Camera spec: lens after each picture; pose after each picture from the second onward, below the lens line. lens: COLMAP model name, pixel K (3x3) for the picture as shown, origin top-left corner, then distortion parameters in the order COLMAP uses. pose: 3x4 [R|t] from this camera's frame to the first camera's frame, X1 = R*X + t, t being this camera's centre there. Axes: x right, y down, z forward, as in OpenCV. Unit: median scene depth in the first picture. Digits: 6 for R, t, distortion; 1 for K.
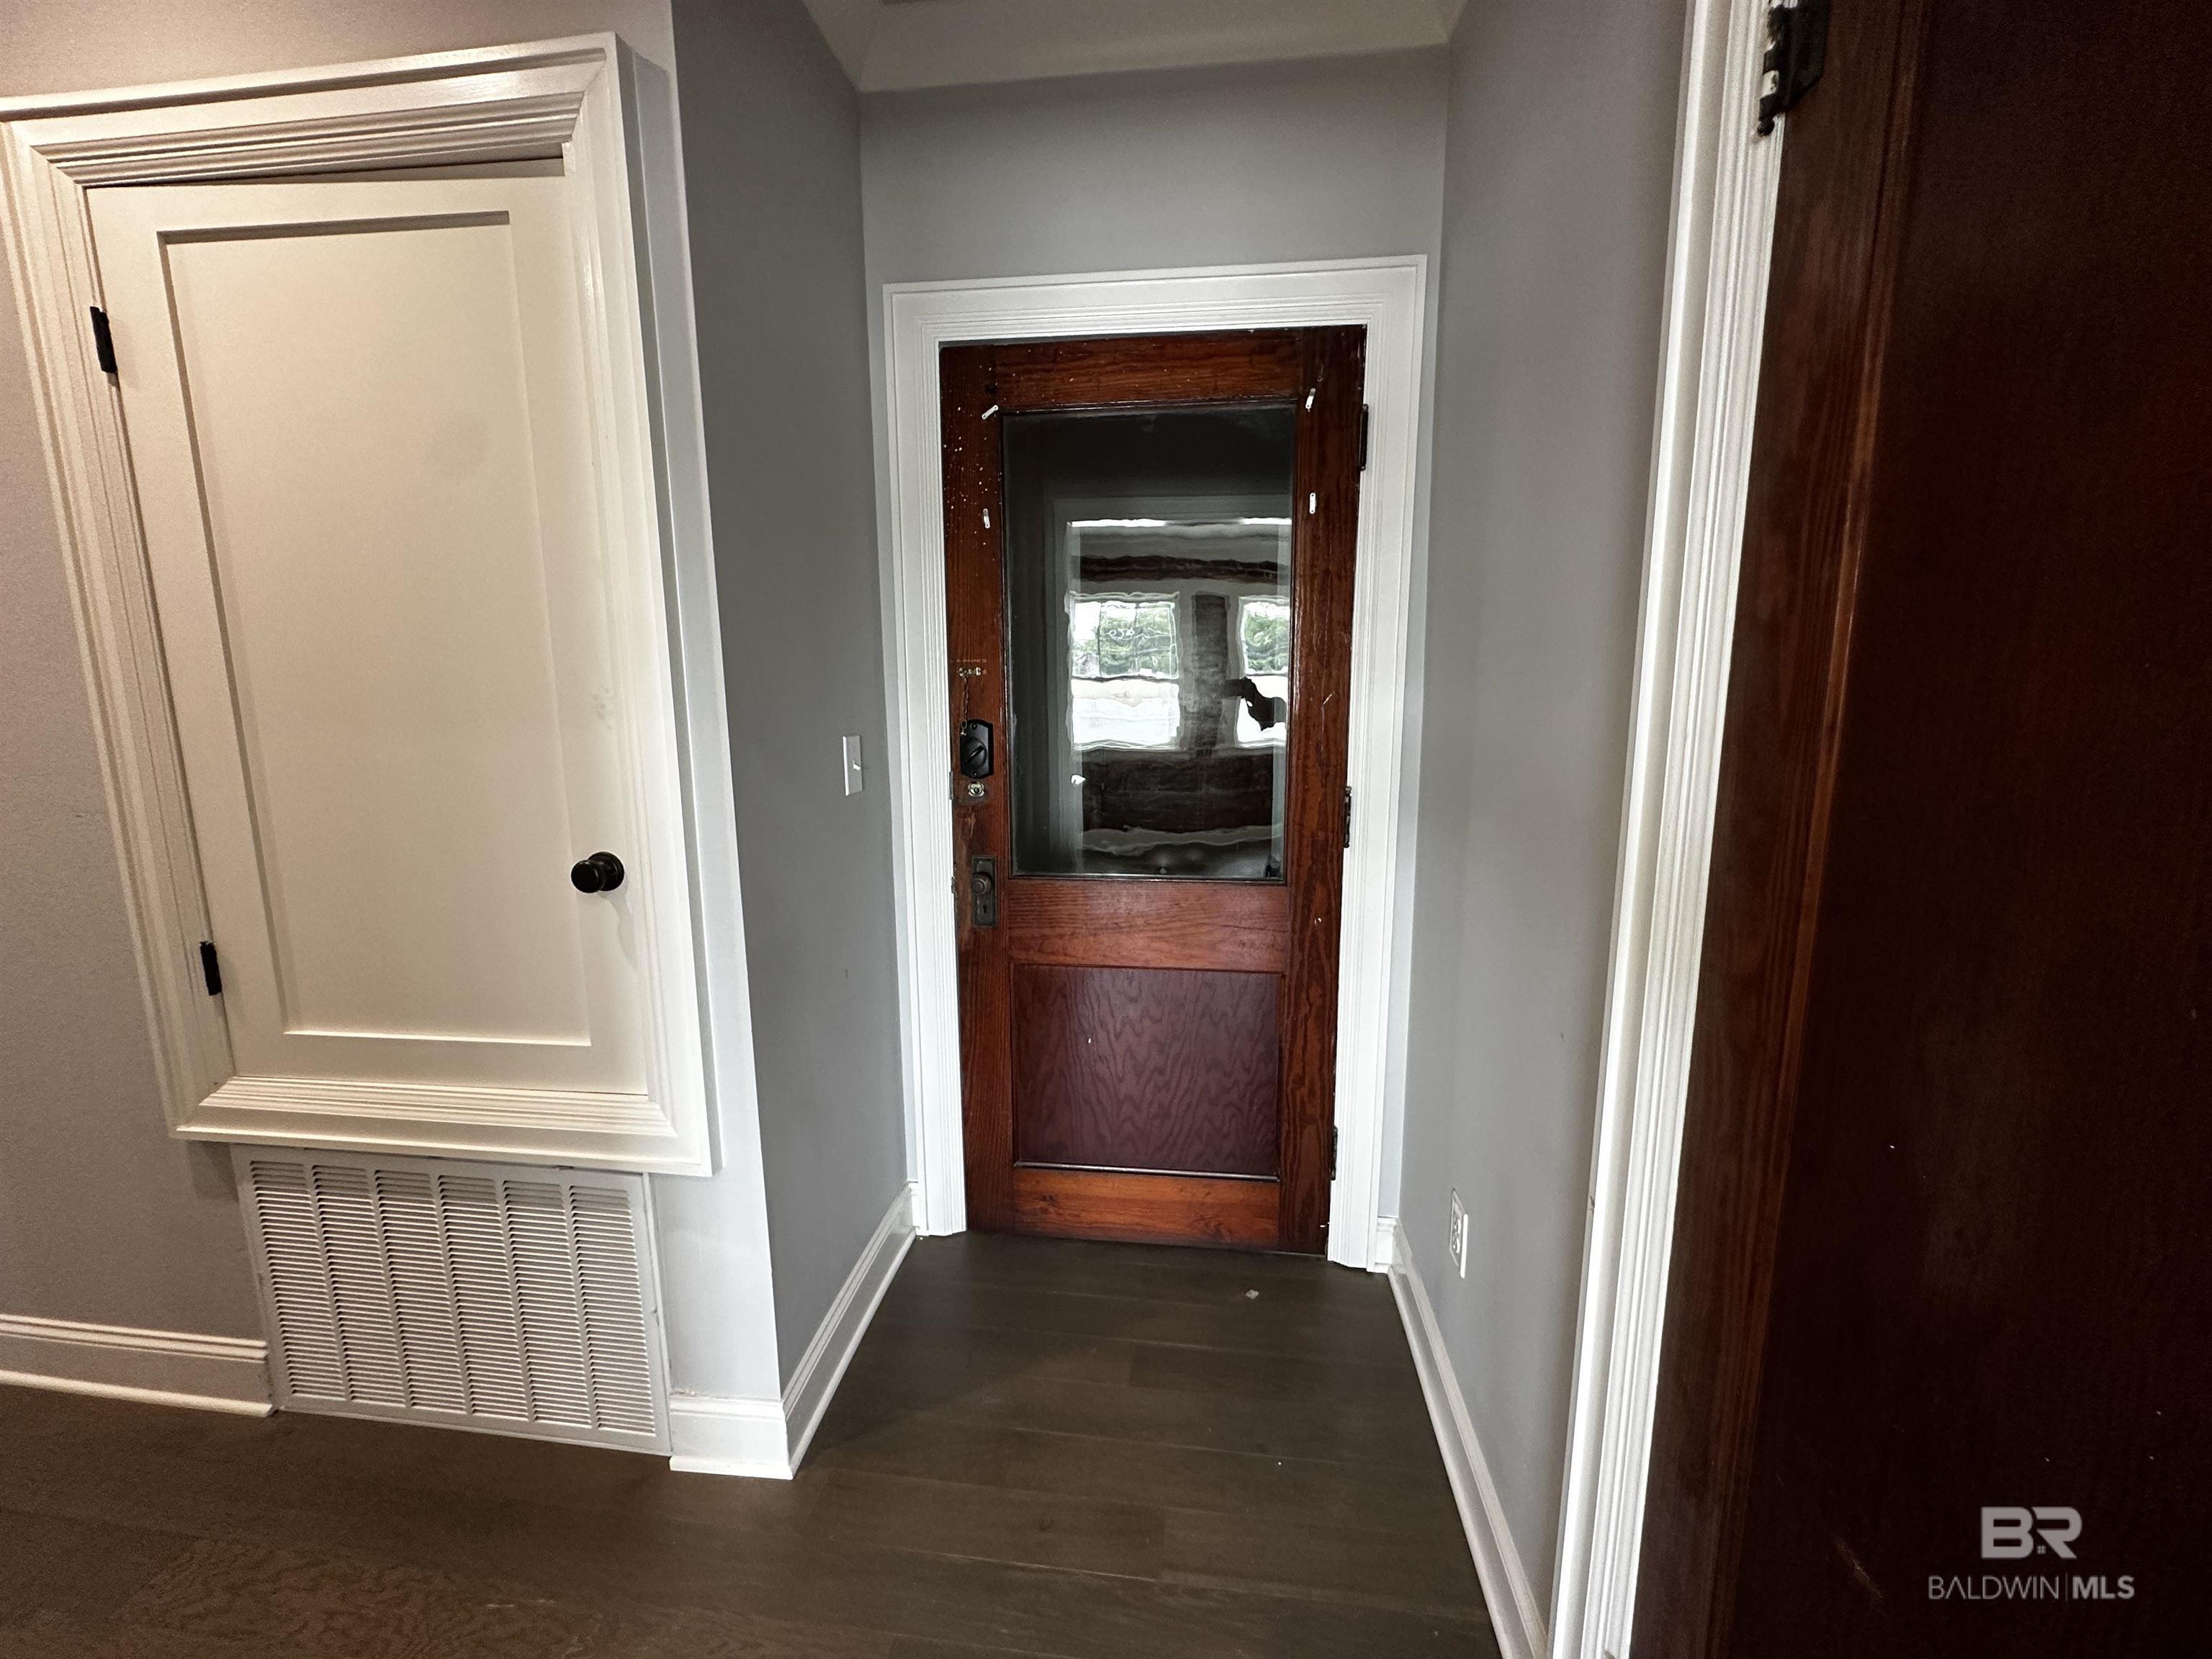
lens RADIAL K [[882.5, 0, 1105.5], [0, 882.5, 826.3], [0, 0, 1]] dist [-0.004262, 0.001099]
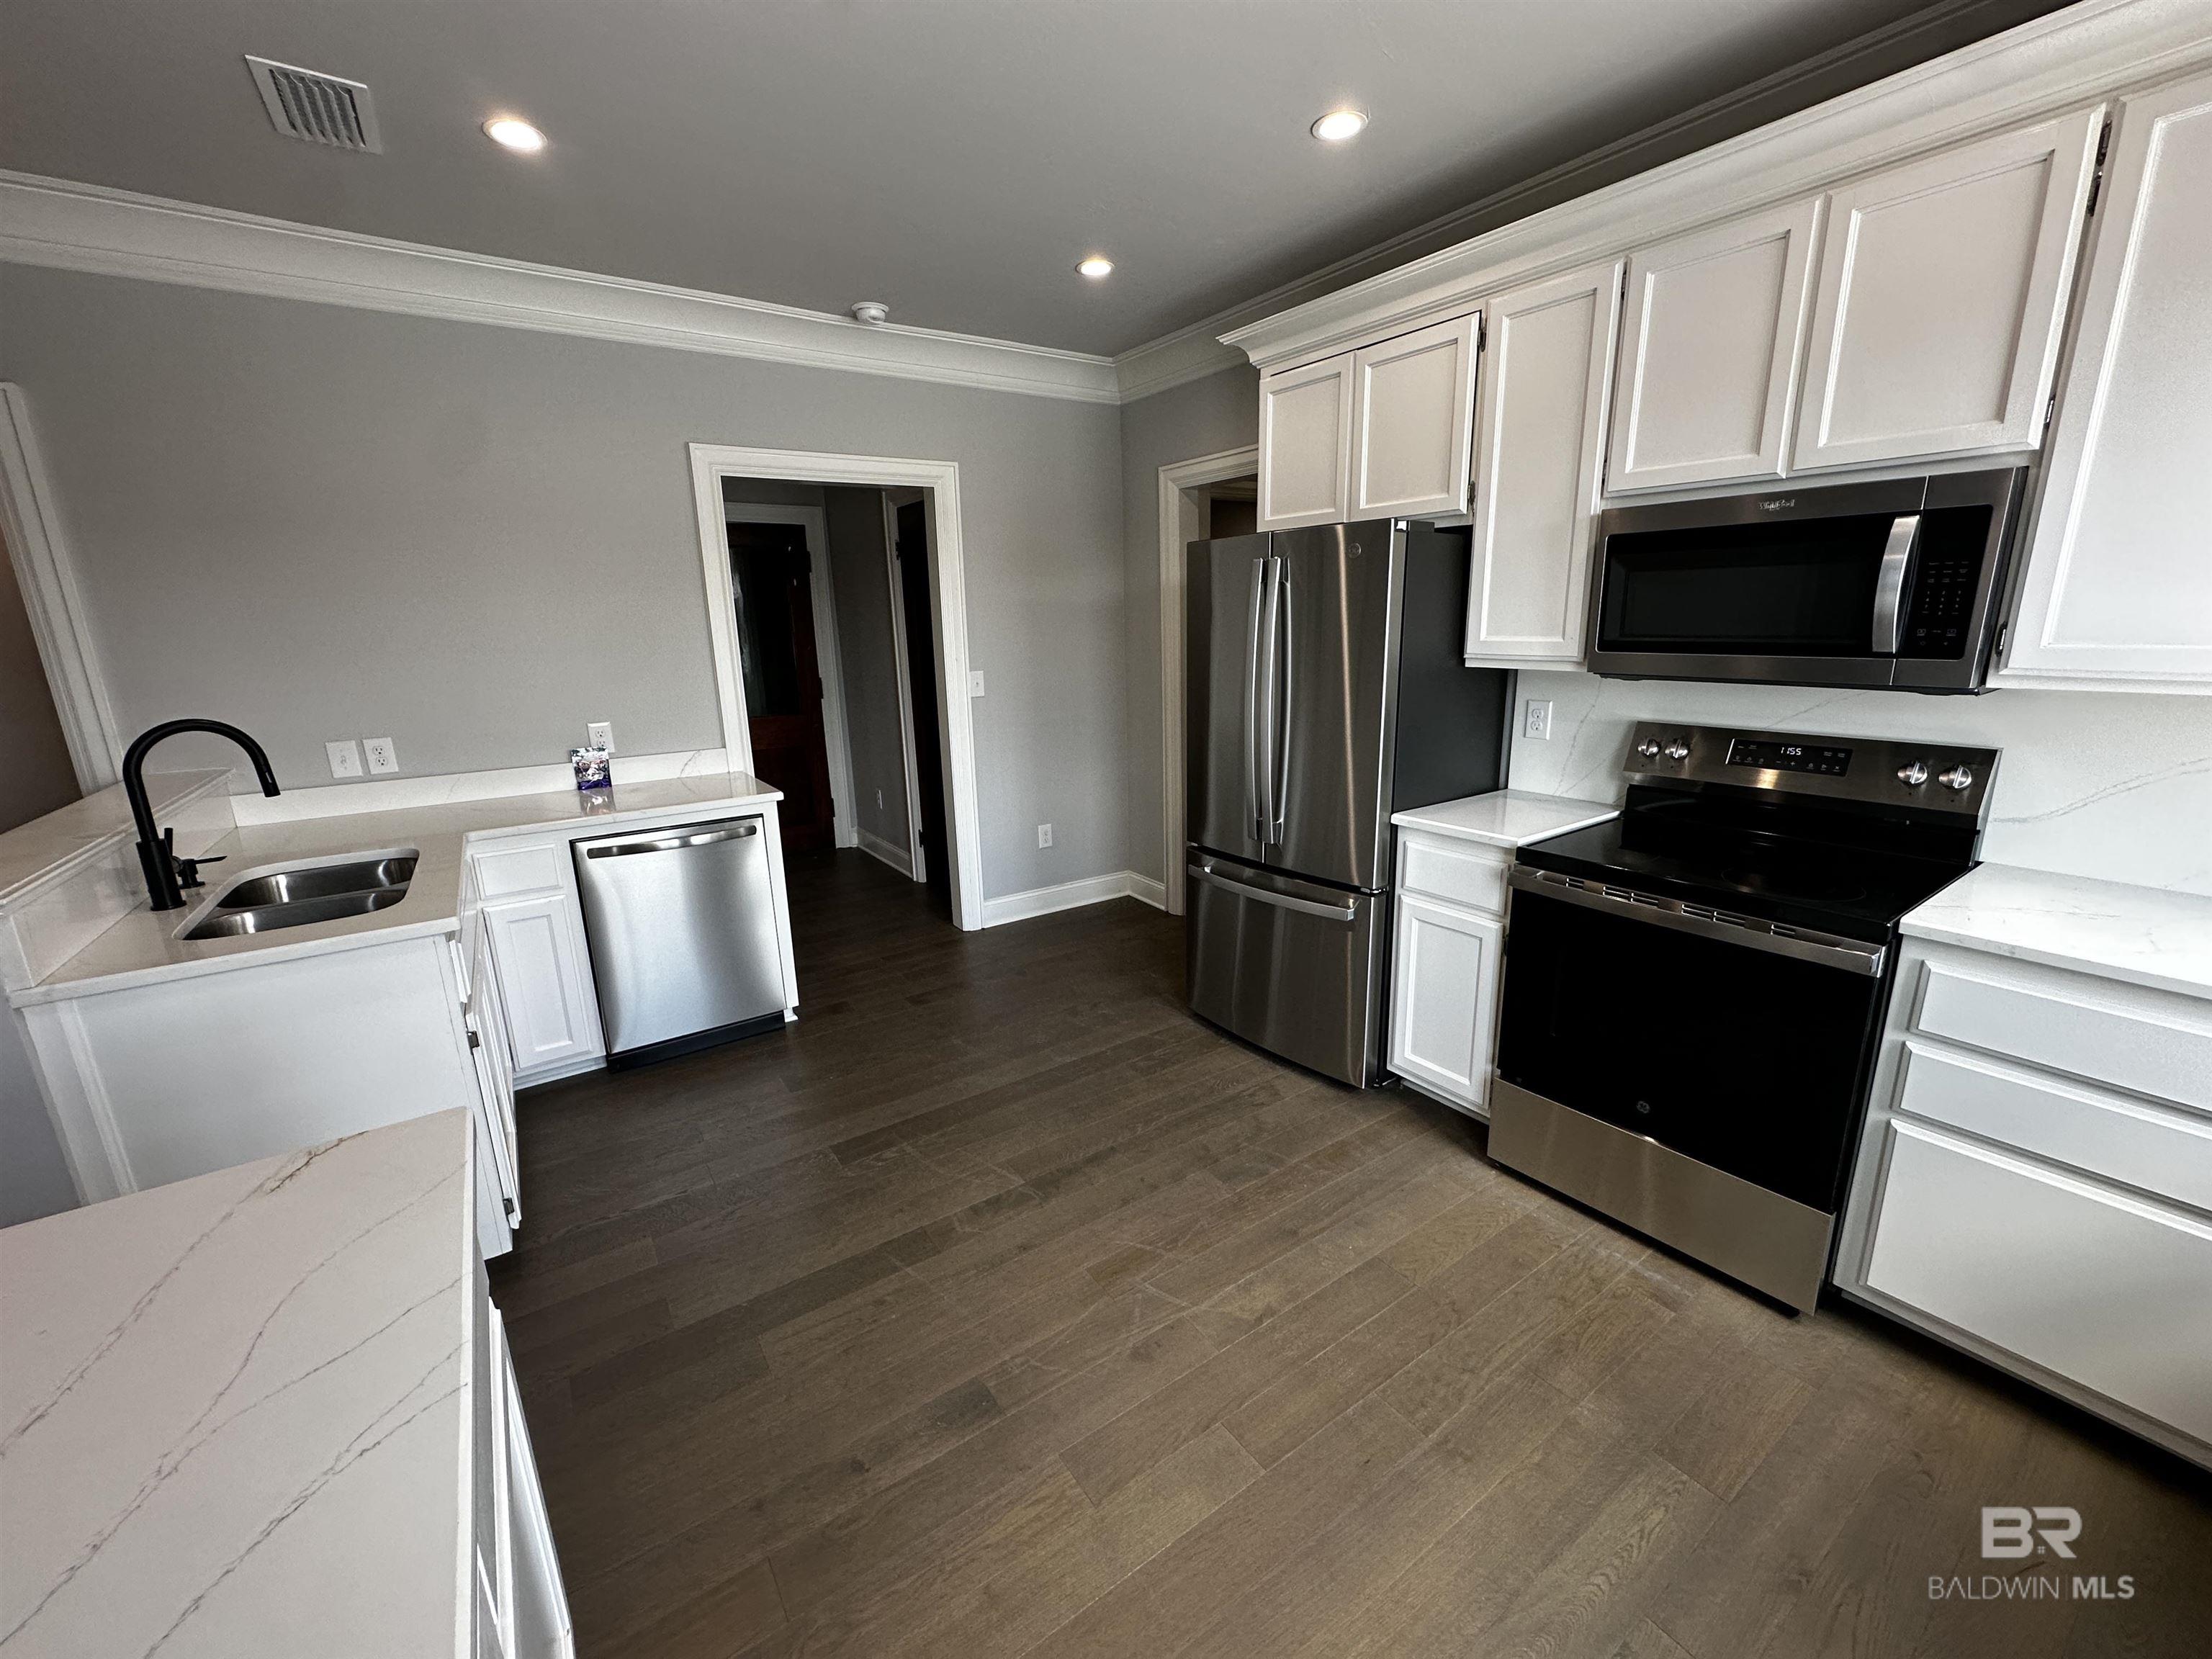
lens RADIAL K [[882.5, 0, 1104.9], [0, 882.5, 822.0], [0, 0, 1]] dist [-0.004262, 0.001099]
pose [[0.749852, -0.164601, 0.640803, -1.041729], [0.126730, 0.986357, 0.105065, 0.255322], [-0.649354, 0.002426, 0.760482, -1.979029]]
